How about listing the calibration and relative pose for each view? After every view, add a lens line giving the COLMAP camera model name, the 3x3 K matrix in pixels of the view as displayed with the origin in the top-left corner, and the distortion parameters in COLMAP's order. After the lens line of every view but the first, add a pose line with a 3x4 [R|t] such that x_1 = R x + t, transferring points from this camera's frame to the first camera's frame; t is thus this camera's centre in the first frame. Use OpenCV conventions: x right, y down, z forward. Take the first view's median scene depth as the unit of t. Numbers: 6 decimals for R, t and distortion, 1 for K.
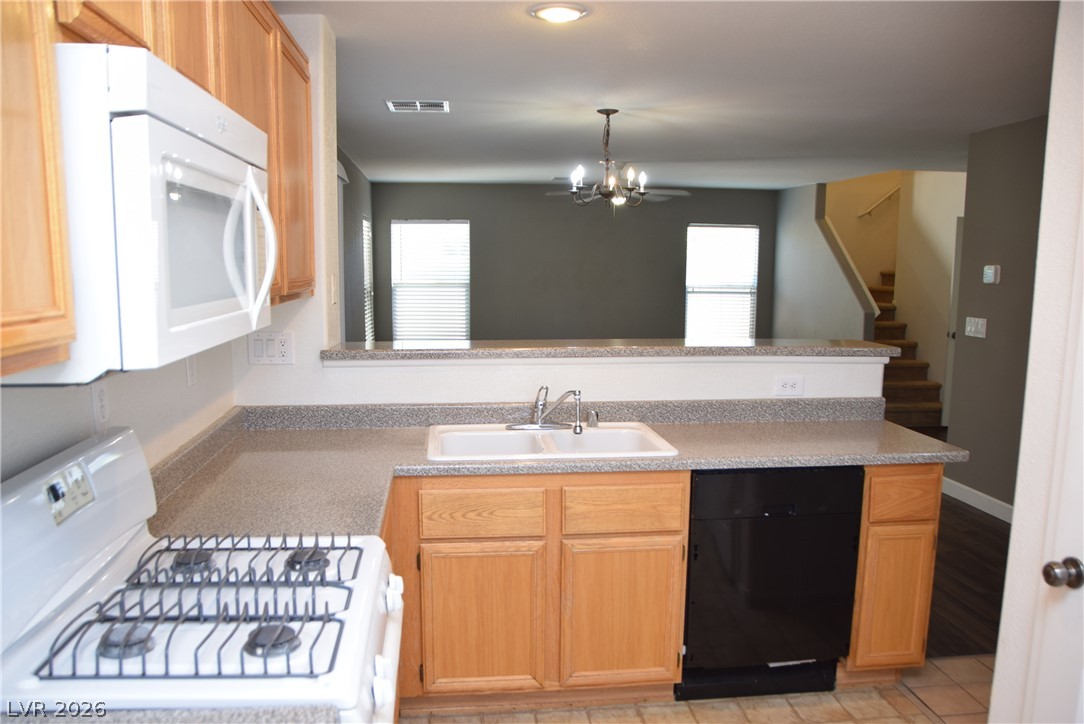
lens RADIAL K [[865.6, 0, 532.5], [0, 865.6, 396.4], [0, 0, 1]] dist [-0.150209, 0.117868]
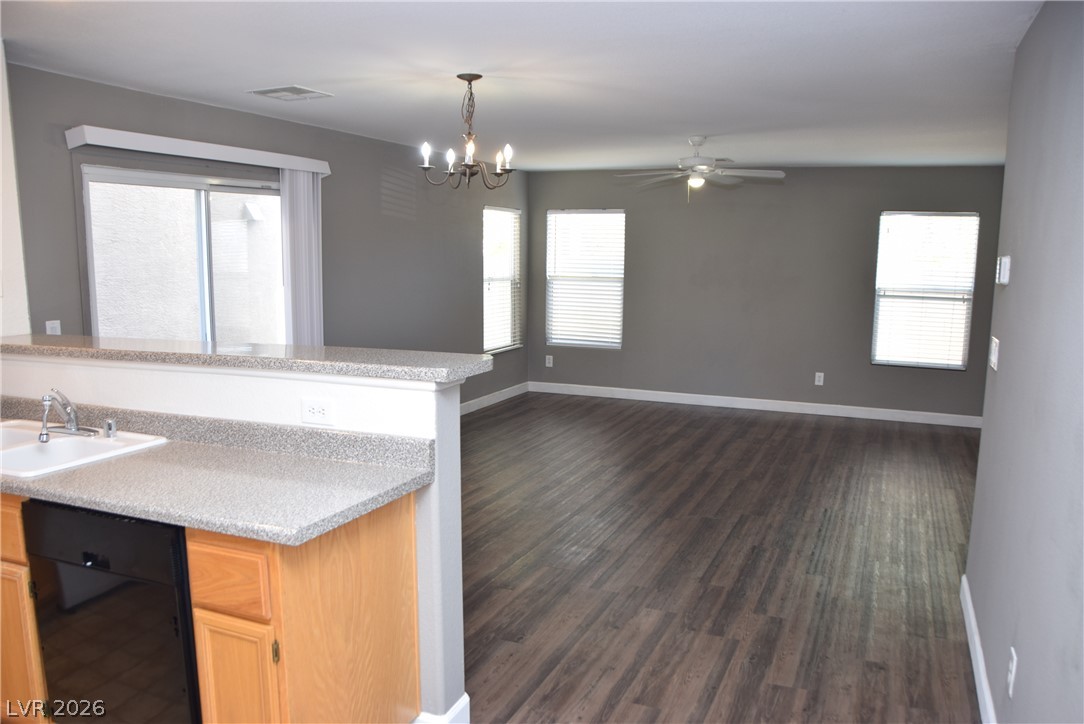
lens RADIAL K [[865.6, 0, 532.5], [0, 865.6, 396.4], [0, 0, 1]] dist [-0.150209, 0.117868]
pose [[0.874106, 0.085312, -0.478184, 0.296136], [-0.081885, 0.996247, 0.028054, -0.022657], [0.478783, 0.014634, 0.877811, 0.146853]]
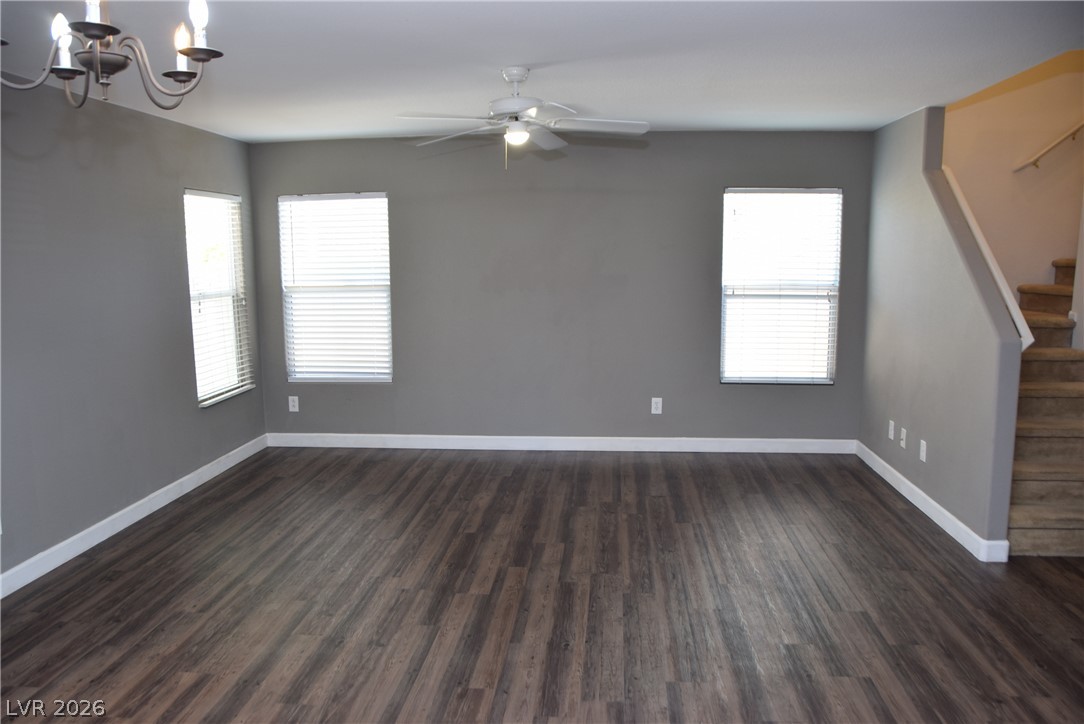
lens RADIAL K [[865.6, 0, 532.5], [0, 865.6, 396.4], [0, 0, 1]] dist [-0.150209, 0.117868]
pose [[0.980492, 0.017968, -0.195736, 0.172561], [-0.015564, 0.999783, 0.013815, -0.055243], [0.195942, -0.010499, 0.980559, 0.360440]]
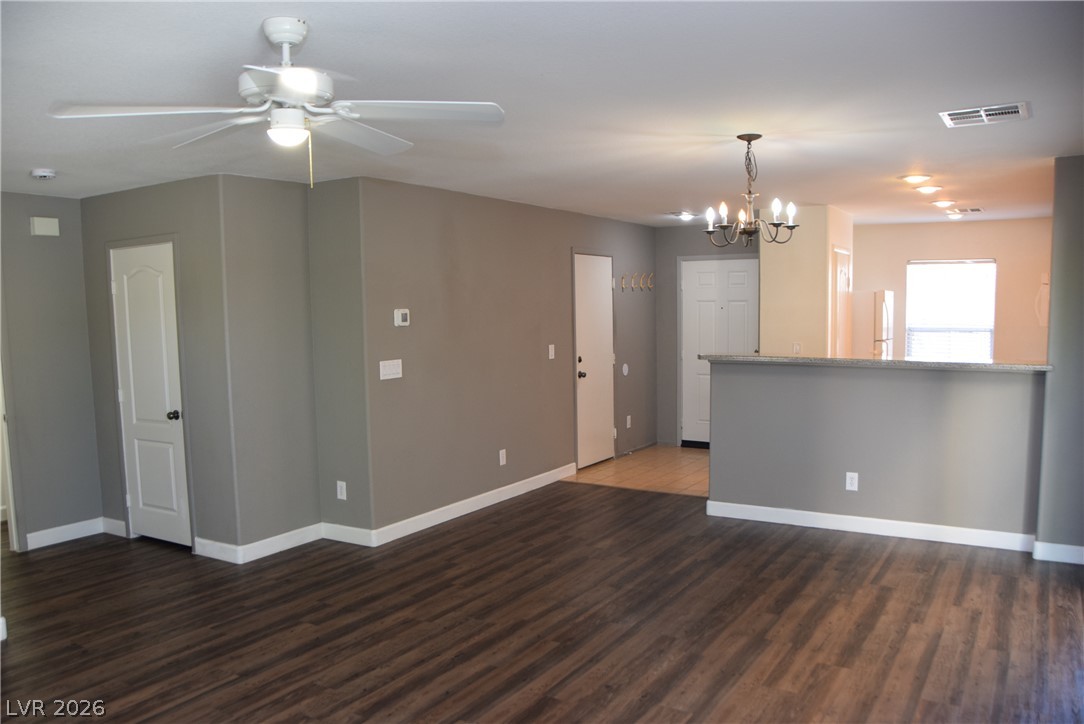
lens RADIAL K [[865.6, 0, 532.5], [0, 865.6, 396.4], [0, 0, 1]] dist [-0.150209, 0.117868]
pose [[-0.789778, -0.060220, 0.610430, -0.144418], [0.105586, 0.966968, 0.232001, -0.155694], [-0.604237, 0.247682, -0.757331, 0.954701]]
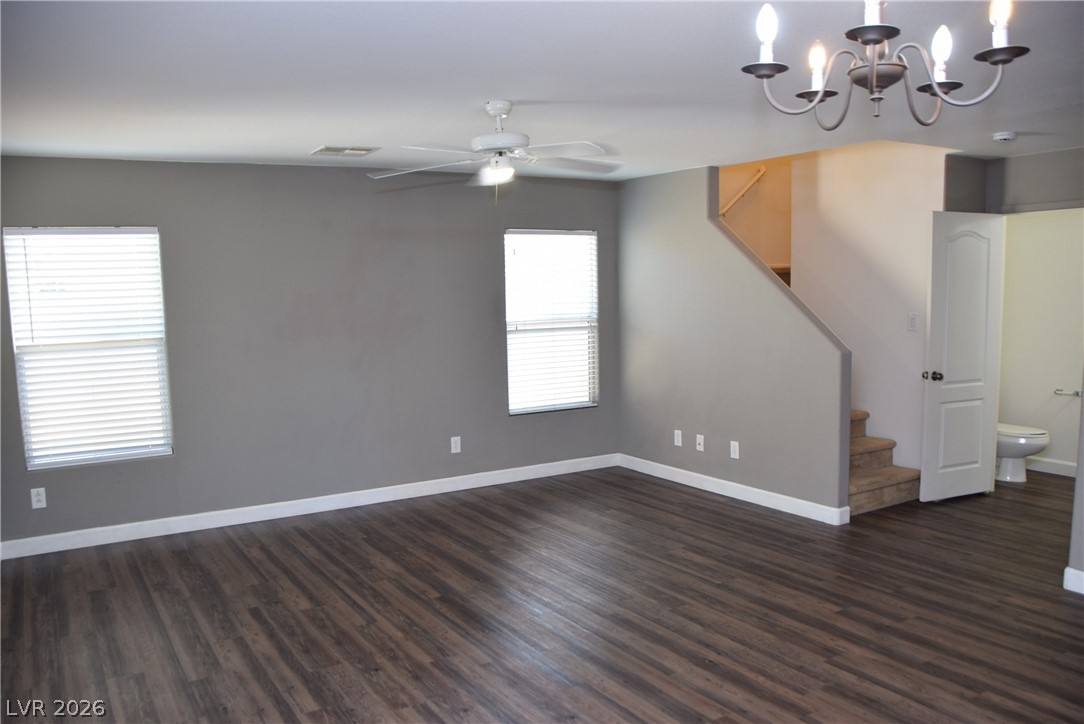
lens RADIAL K [[865.6, 0, 532.5], [0, 865.6, 396.4], [0, 0, 1]] dist [-0.150209, 0.117868]
pose [[0.903283, -0.081911, 0.421153, -0.092397], [0.094592, 0.995473, -0.009266, -0.065837], [-0.418488, 0.048208, 0.906942, 0.401778]]
